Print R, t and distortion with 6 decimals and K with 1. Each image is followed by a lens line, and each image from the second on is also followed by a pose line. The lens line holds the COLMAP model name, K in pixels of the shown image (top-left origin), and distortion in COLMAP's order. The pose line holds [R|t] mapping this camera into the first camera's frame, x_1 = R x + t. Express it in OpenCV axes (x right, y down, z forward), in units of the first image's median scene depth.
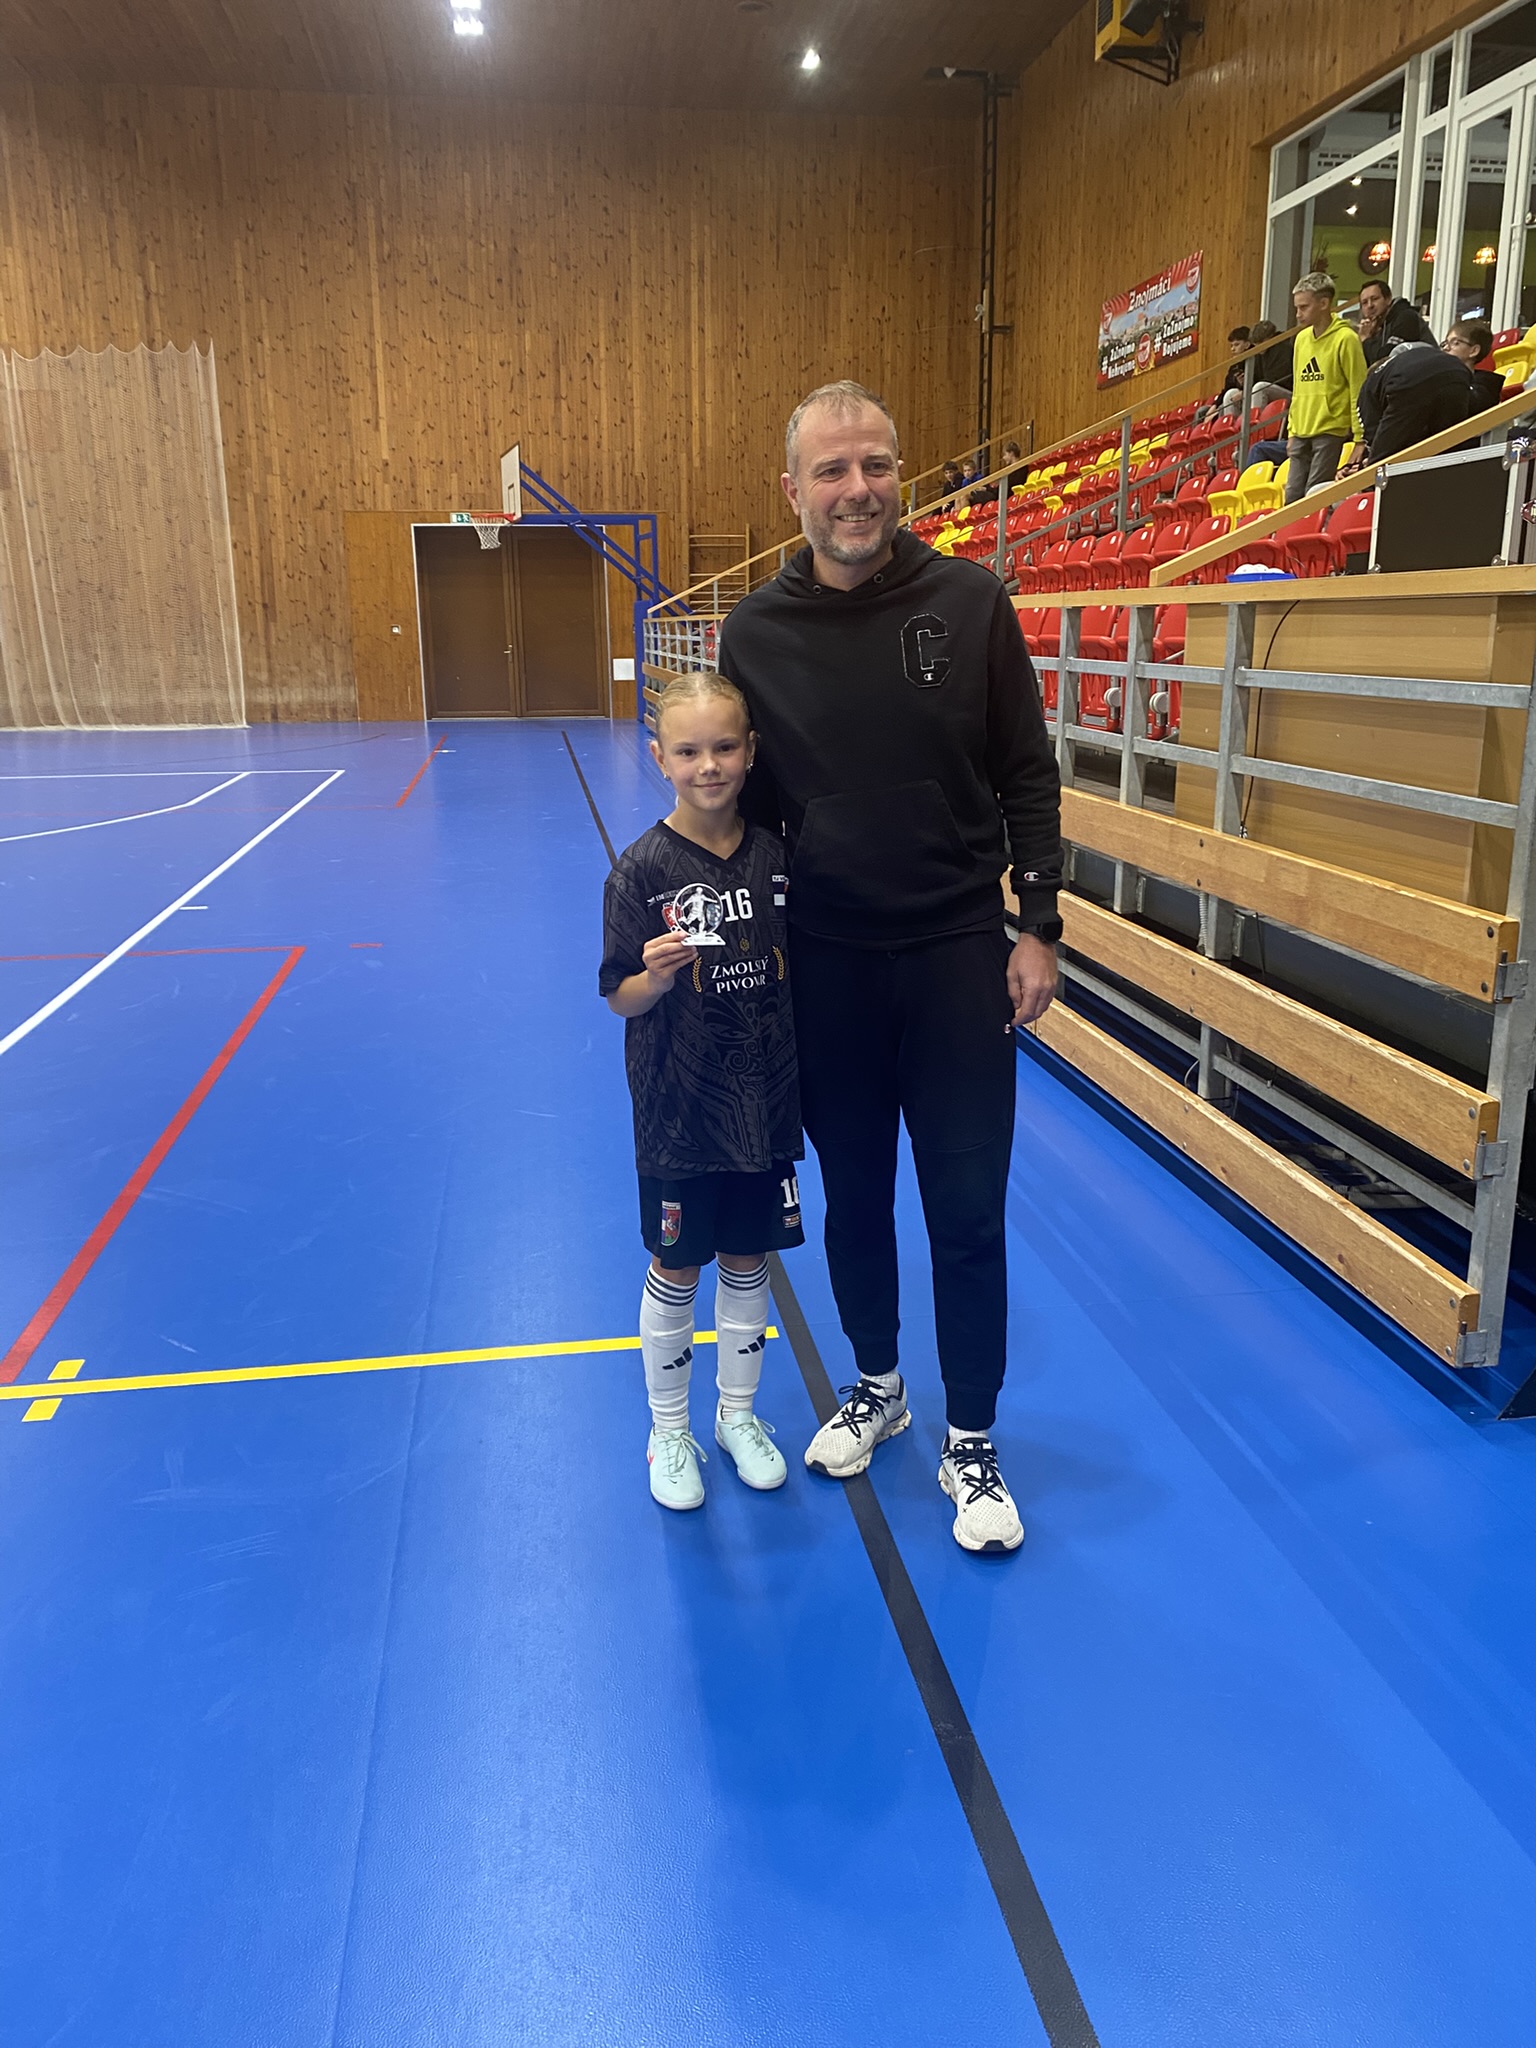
lens RADIAL K [[1565.8, 0, 775.2], [0, 1565.8, 1024.3], [0, 0, 1]] dist [0.015053, 0.009334]
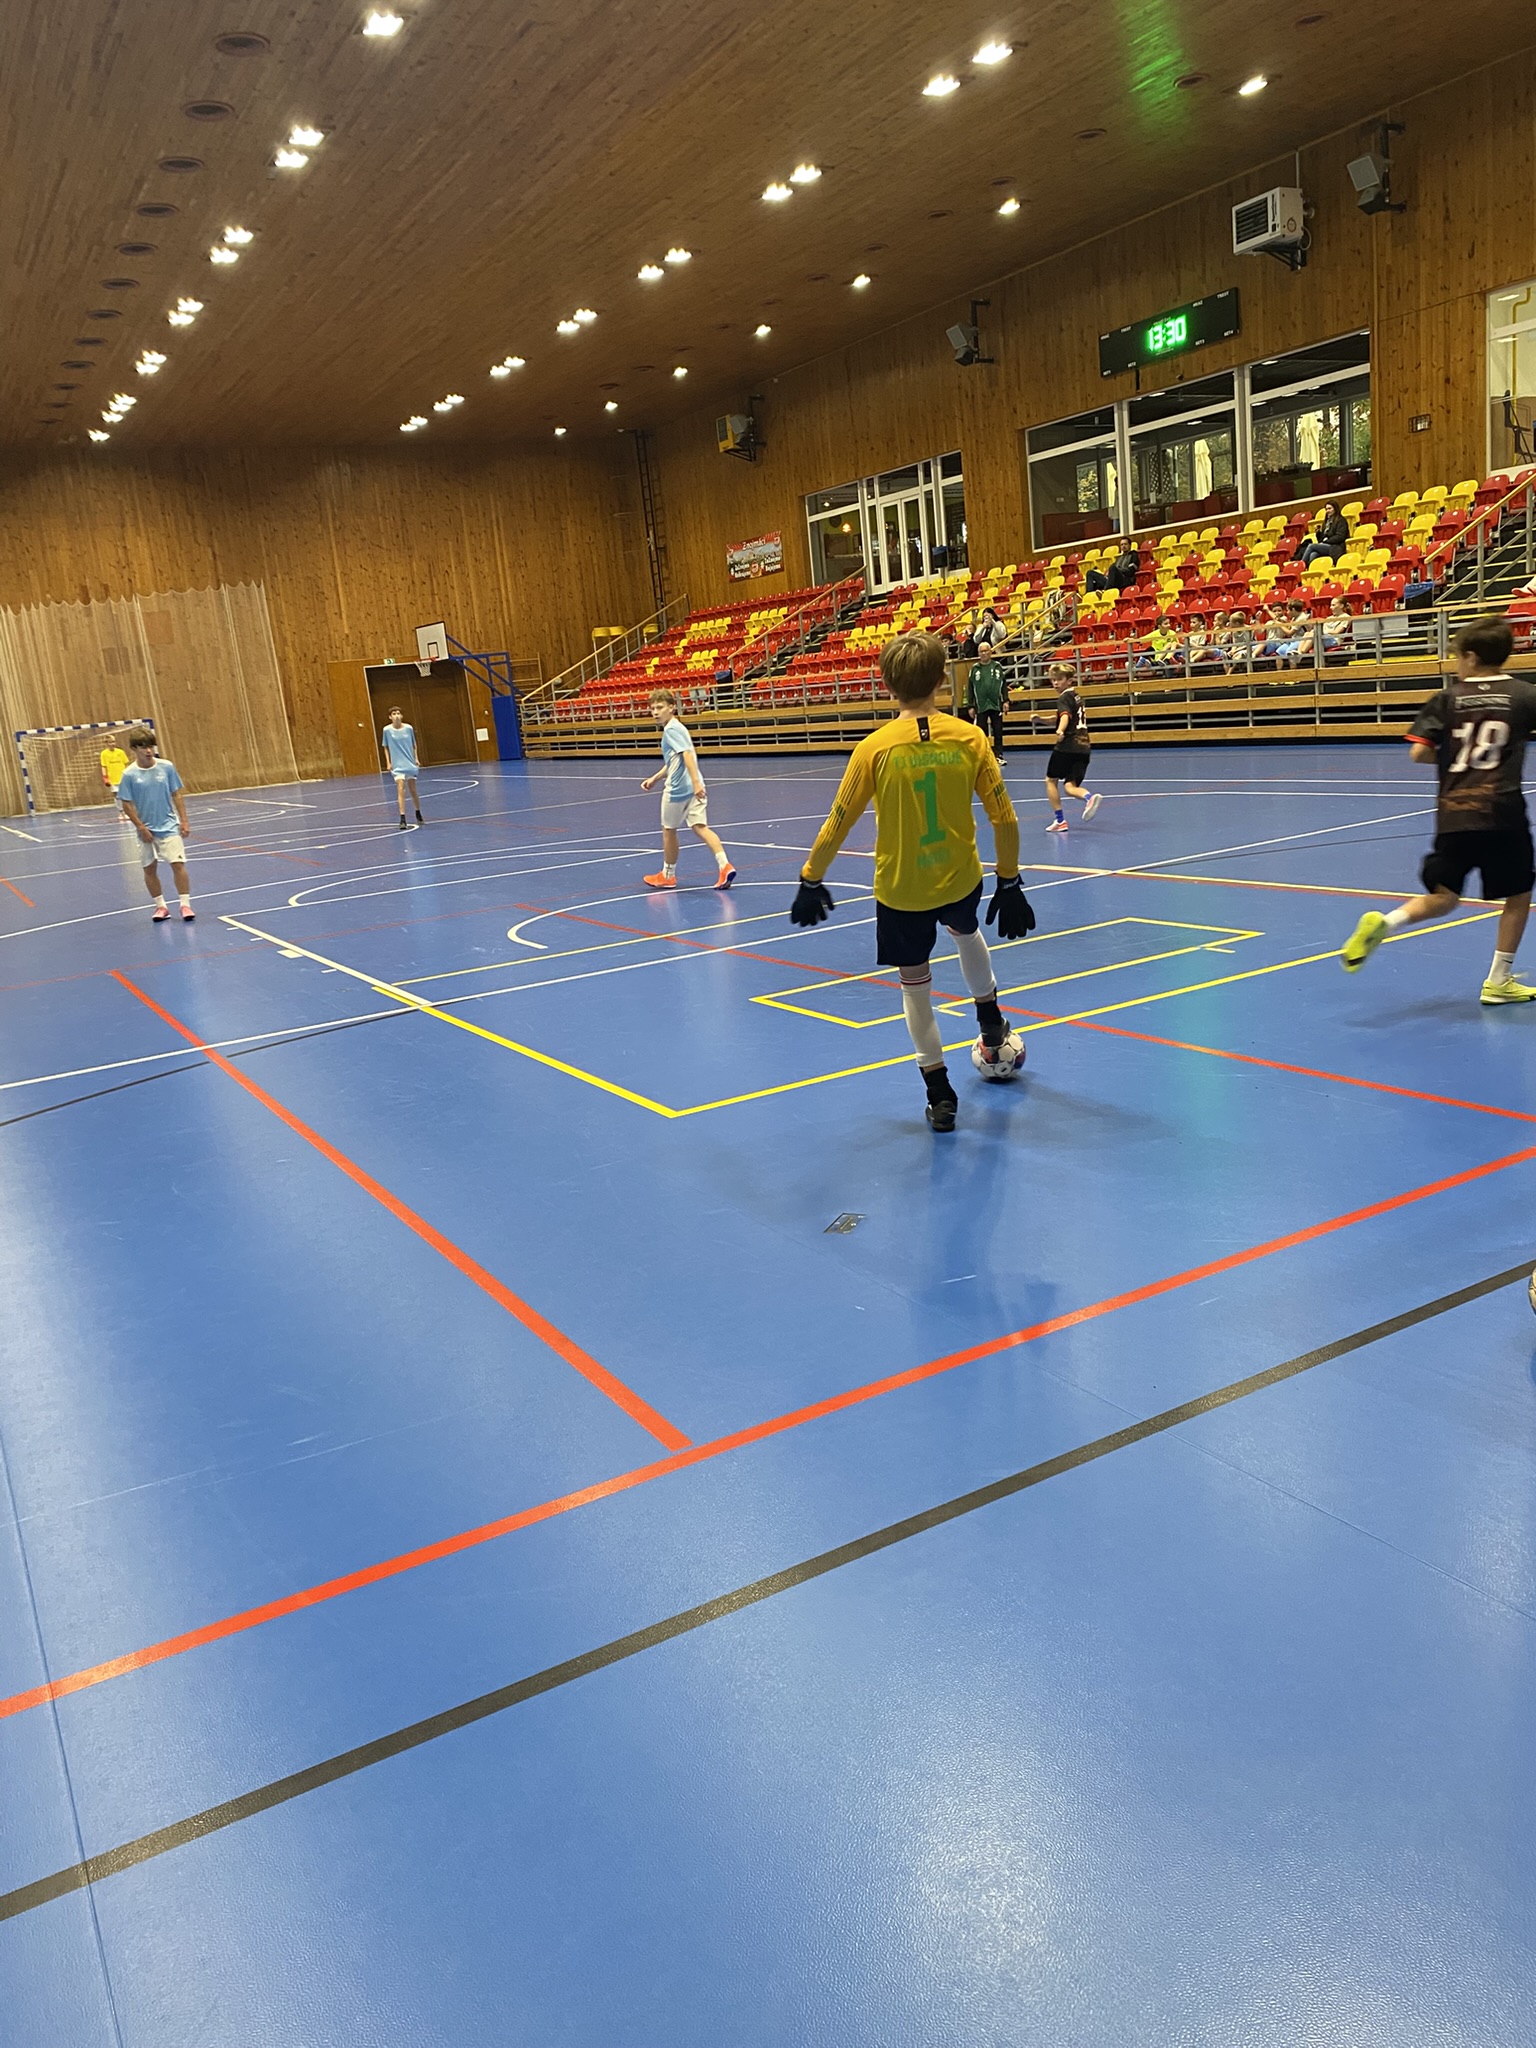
lens RADIAL K [[1565.8, 0, 768.8], [0, 1565.8, 1065.9], [0, 0, 1]] dist [0.015053, 0.009334]
pose [[0.929577, -0.165454, 0.329409, -0.492702], [0.175017, 0.984565, 0.000635, 0.232863], [-0.324430, 0.057062, 0.944187, -0.899236]]
